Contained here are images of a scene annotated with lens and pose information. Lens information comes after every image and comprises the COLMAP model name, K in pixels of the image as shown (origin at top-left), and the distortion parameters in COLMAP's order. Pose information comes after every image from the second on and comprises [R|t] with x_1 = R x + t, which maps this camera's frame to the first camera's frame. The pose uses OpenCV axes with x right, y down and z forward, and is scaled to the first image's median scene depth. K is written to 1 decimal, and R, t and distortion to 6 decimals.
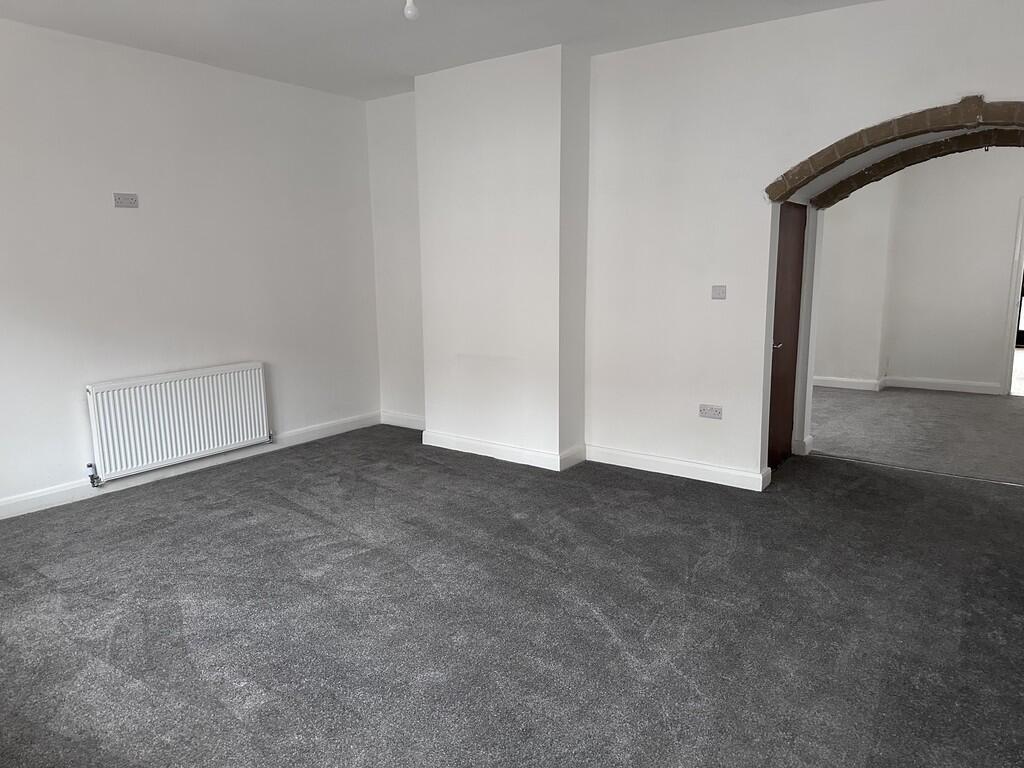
lens RADIAL K [[716.2, 0, 517.9], [0, 716.2, 387.1], [0, 0, 1]] dist [0.067051, -0.076225]
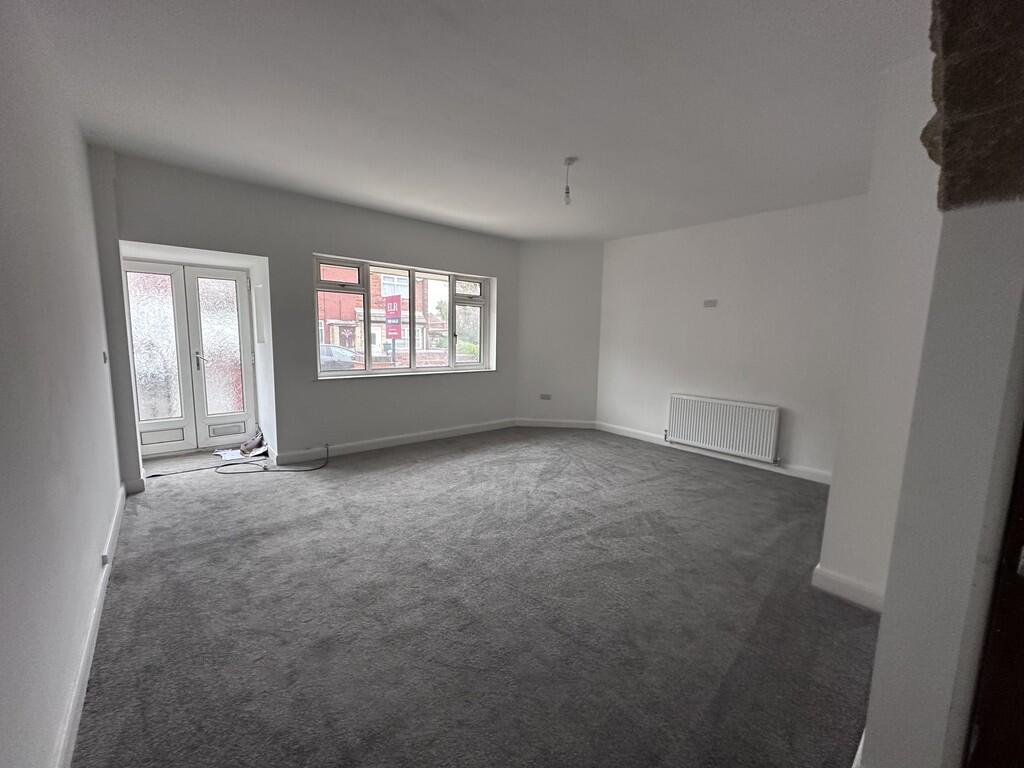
lens RADIAL K [[411.3, 0, 514.1], [0, 411.3, 384.4], [0, 0, 1]] dist [-0.000833, 0.000190]
pose [[-0.240461, 0.119324, -0.963297, 0.652716], [-0.187298, 0.968061, 0.166668, -0.138867], [0.952417, 0.220500, -0.210432, 0.803788]]
